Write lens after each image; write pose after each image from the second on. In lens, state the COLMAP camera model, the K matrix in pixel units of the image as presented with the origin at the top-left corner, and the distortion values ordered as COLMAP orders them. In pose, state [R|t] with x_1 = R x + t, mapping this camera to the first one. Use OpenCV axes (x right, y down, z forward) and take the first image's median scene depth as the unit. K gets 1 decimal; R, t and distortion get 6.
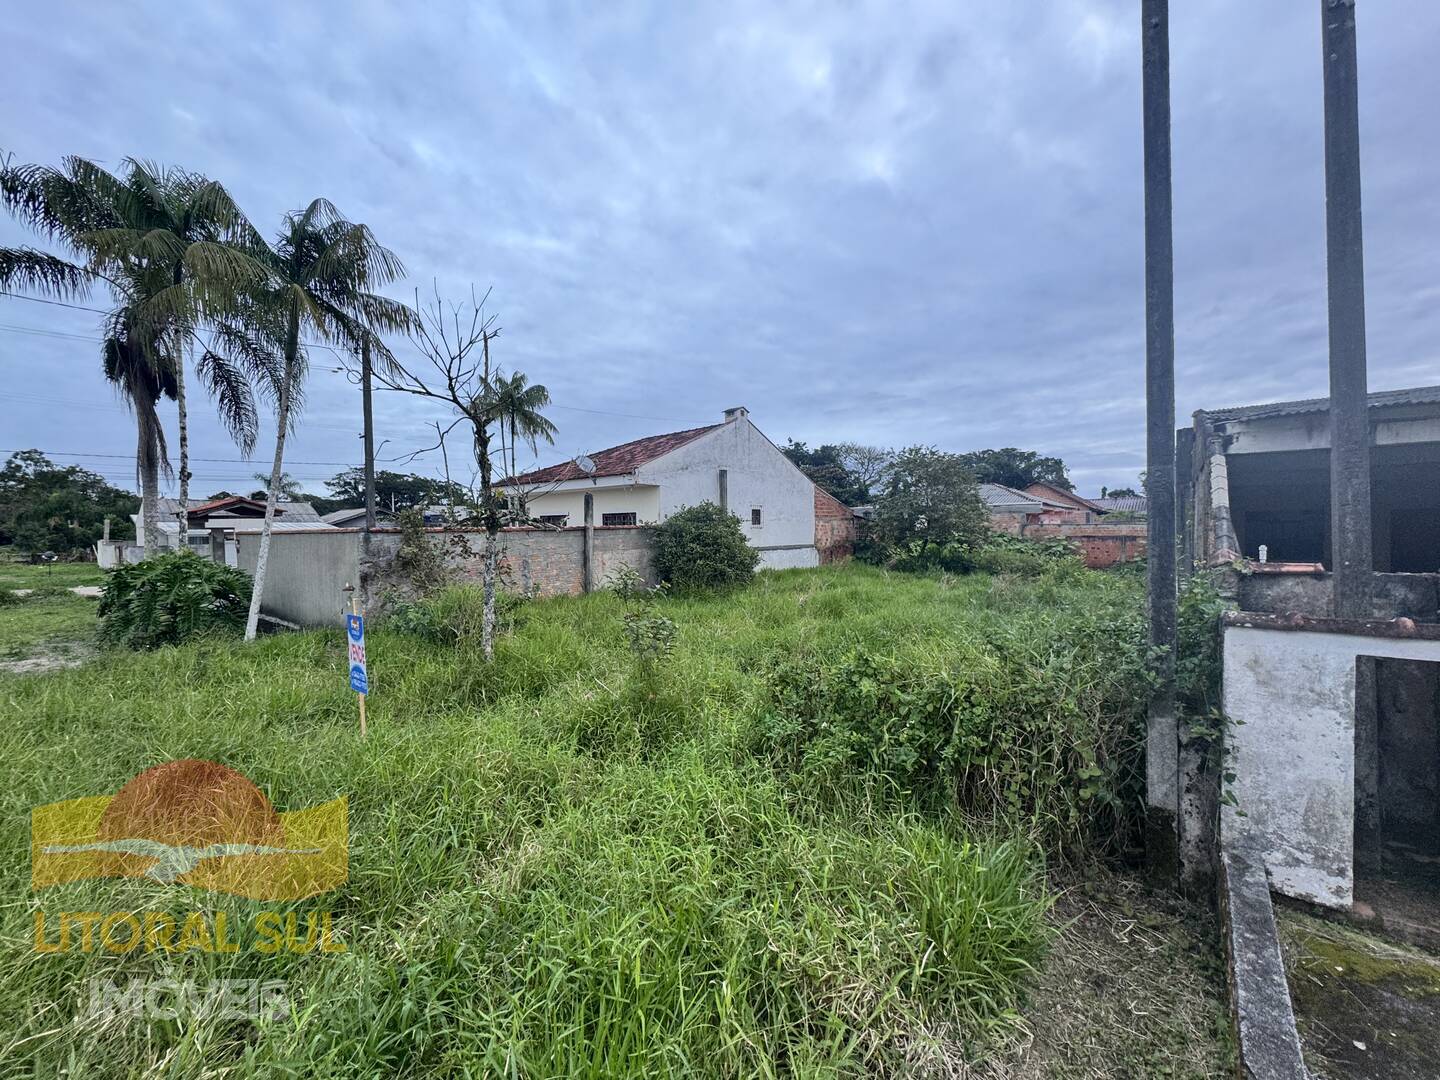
lens RADIAL K [[572.2, 0, 720.9], [0, 572.2, 542.0], [0, 0, 1]] dist [-0.002034, -0.000086]
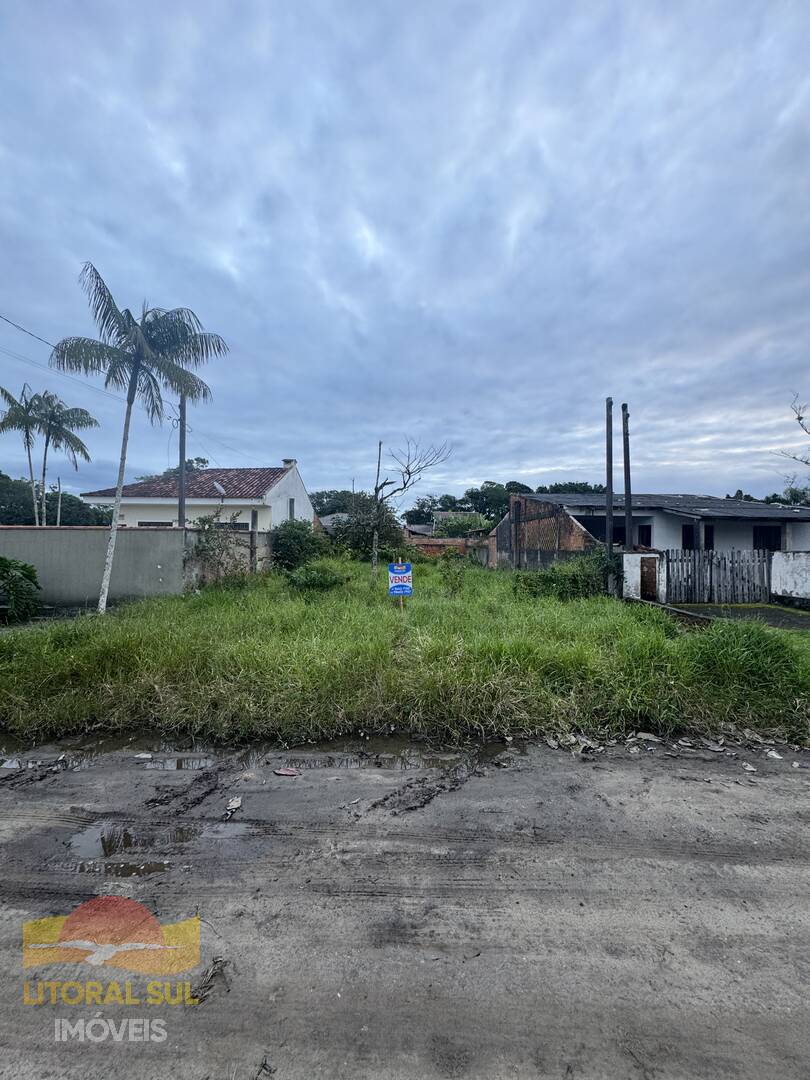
lens RADIAL K [[429.1, 0, 407.4], [0, 429.1, 540.6], [0, 0, 1]] dist [-0.002034, -0.000086]
pose [[0.772328, 0.016952, 0.634997, -0.305073], [-0.001269, 0.999683, -0.025145, 0.012747], [-0.635222, 0.018614, 0.772105, -0.074766]]
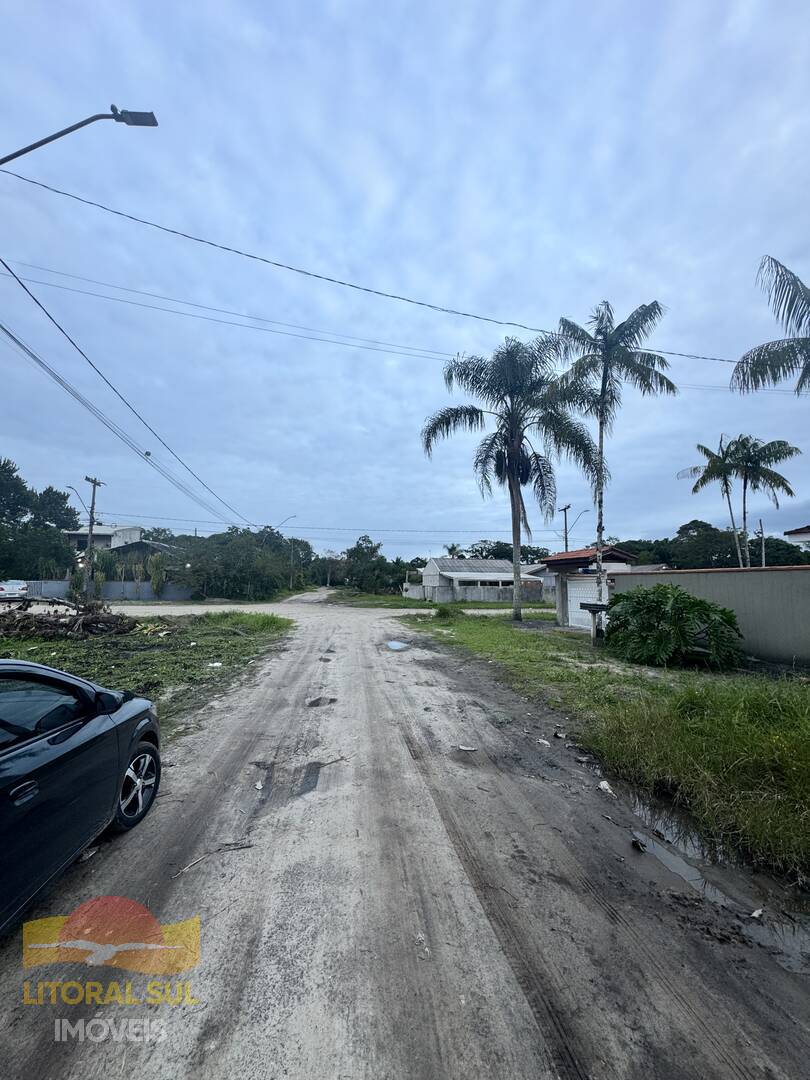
lens RADIAL K [[429.1, 0, 407.3], [0, 429.1, 541.5], [0, 0, 1]] dist [-0.002034, -0.000086]
pose [[0.767991, -0.043593, -0.638975, -0.298463], [-0.032642, 0.993720, -0.107029, 0.015548], [0.639628, 0.103055, 0.761745, -0.019462]]
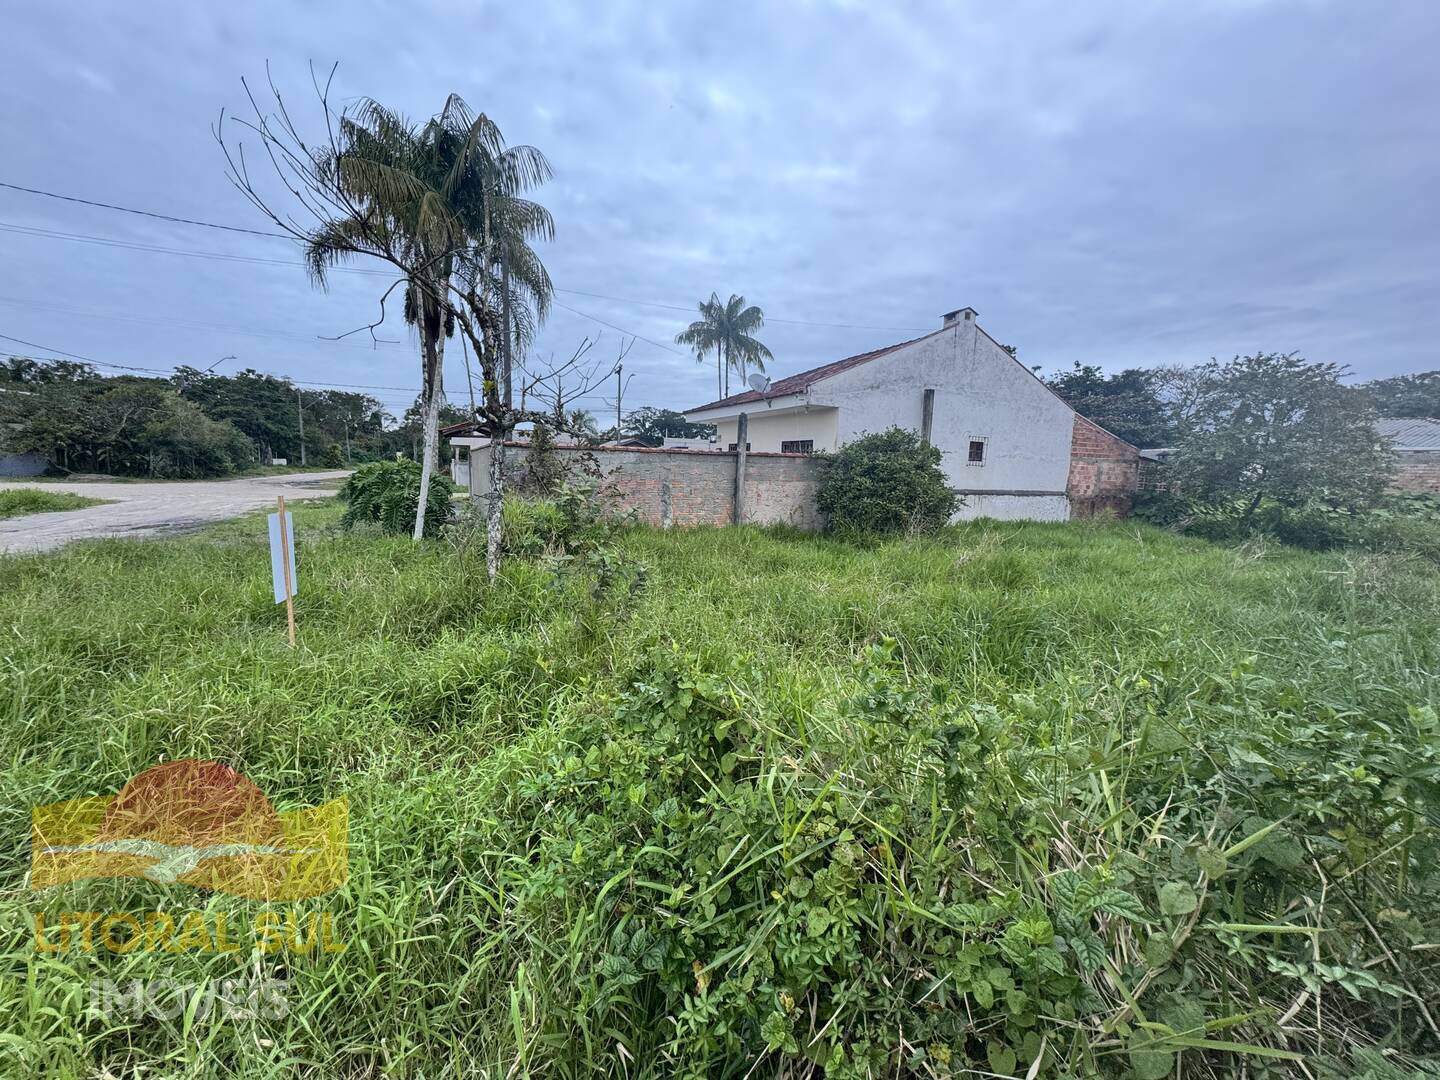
lens RADIAL K [[572.2, 0, 721.4], [0, 572.2, 540.3], [0, 0, 1]] dist [-0.002034, -0.000086]
pose [[0.900465, 0.094283, -0.424585, 0.060806], [-0.051819, 0.992524, 0.110502, 0.005977], [0.431830, -0.077501, 0.898619, 0.085225]]
